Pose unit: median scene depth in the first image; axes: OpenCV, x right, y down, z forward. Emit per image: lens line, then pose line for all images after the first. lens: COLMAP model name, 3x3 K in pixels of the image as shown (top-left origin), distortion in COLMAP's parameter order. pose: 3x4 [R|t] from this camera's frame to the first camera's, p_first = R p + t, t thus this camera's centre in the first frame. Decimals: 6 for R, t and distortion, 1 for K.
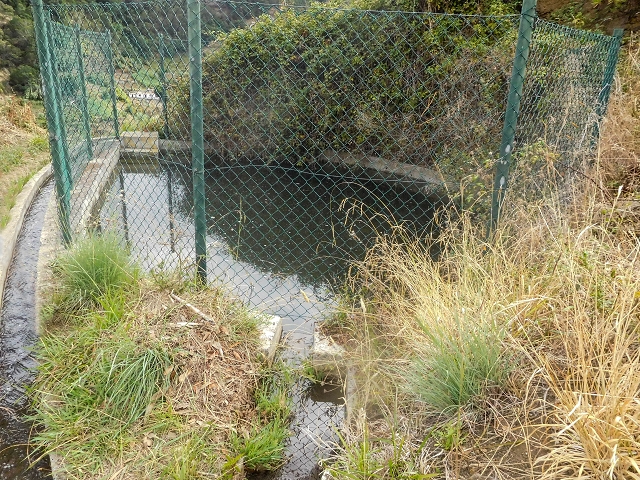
lens RADIAL K [[498.4, 0, 320.0], [0, 498.4, 240.0], [0, 0, 1]] dist [-0.002153, 0.000828]
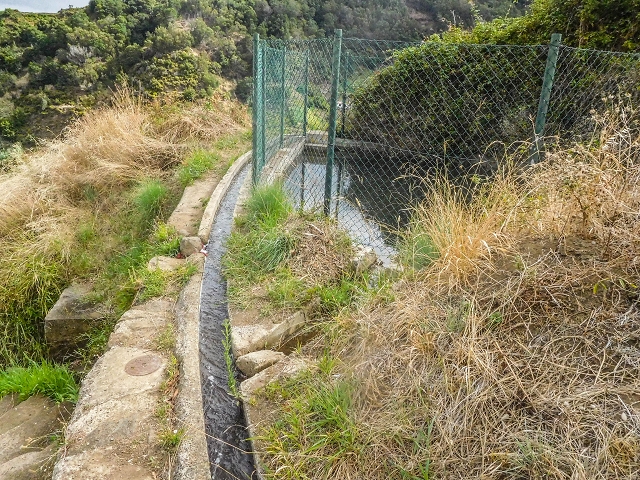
lens RADIAL K [[487.7, 0, 319.5], [0, 487.7, 245.5], [0, 0, 1]] dist [-0.004953, 0.003847]
pose [[0.930563, 0.122772, -0.344935, 0.102407], [-0.124558, 0.992065, 0.017072, 0.054086], [0.344294, 0.027078, 0.938471, -0.158171]]
